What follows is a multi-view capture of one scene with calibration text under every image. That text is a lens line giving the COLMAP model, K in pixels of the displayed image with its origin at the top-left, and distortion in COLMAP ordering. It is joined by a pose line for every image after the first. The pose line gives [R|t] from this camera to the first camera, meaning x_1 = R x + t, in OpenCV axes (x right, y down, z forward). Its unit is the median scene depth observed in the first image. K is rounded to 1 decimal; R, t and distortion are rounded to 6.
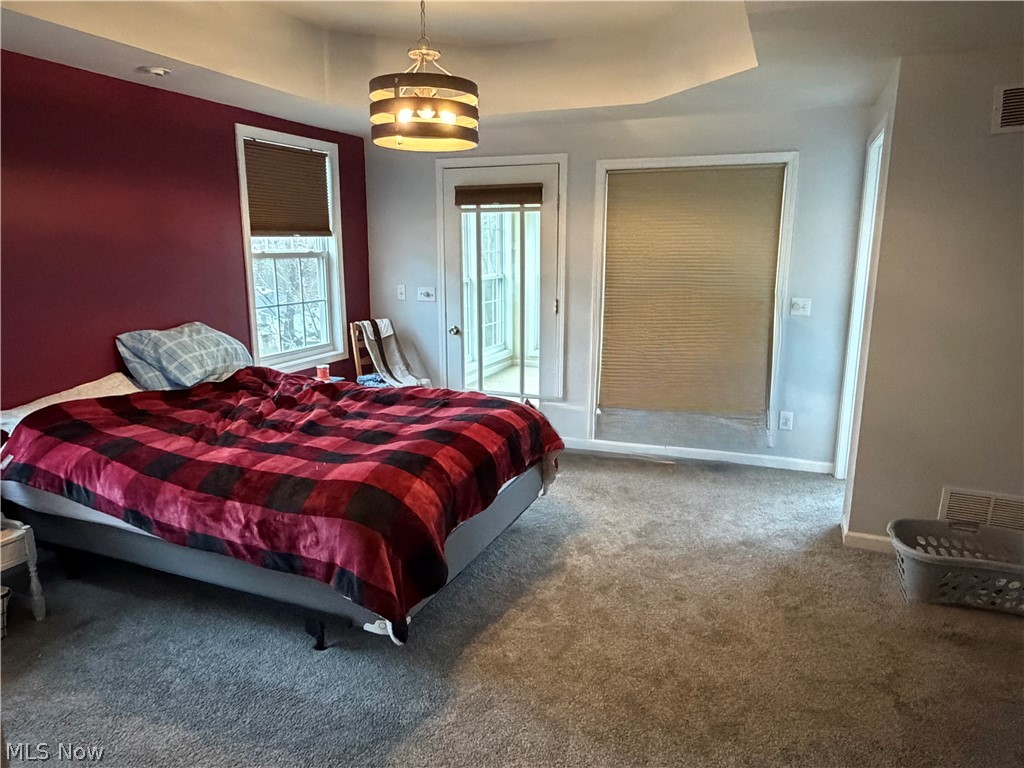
lens RADIAL K [[661.6, 0, 511.0], [0, 661.6, 385.9], [0, 0, 1]] dist [0.004558, -0.002425]
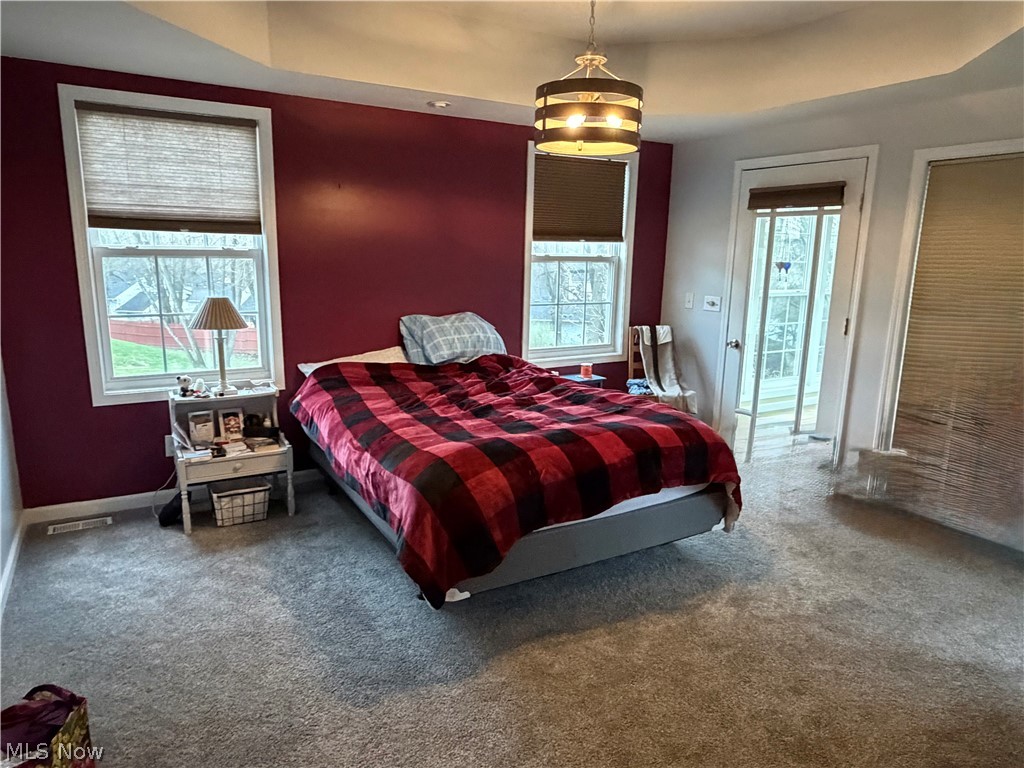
lens RADIAL K [[661.6, 0, 507.5], [0, 661.6, 384.6], [0, 0, 1]] dist [0.004558, -0.002425]
pose [[0.802027, 0.134224, -0.582011, 0.331070], [-0.143060, 0.989229, 0.030998, -0.017652], [0.579903, 0.058401, 0.812590, 0.102743]]
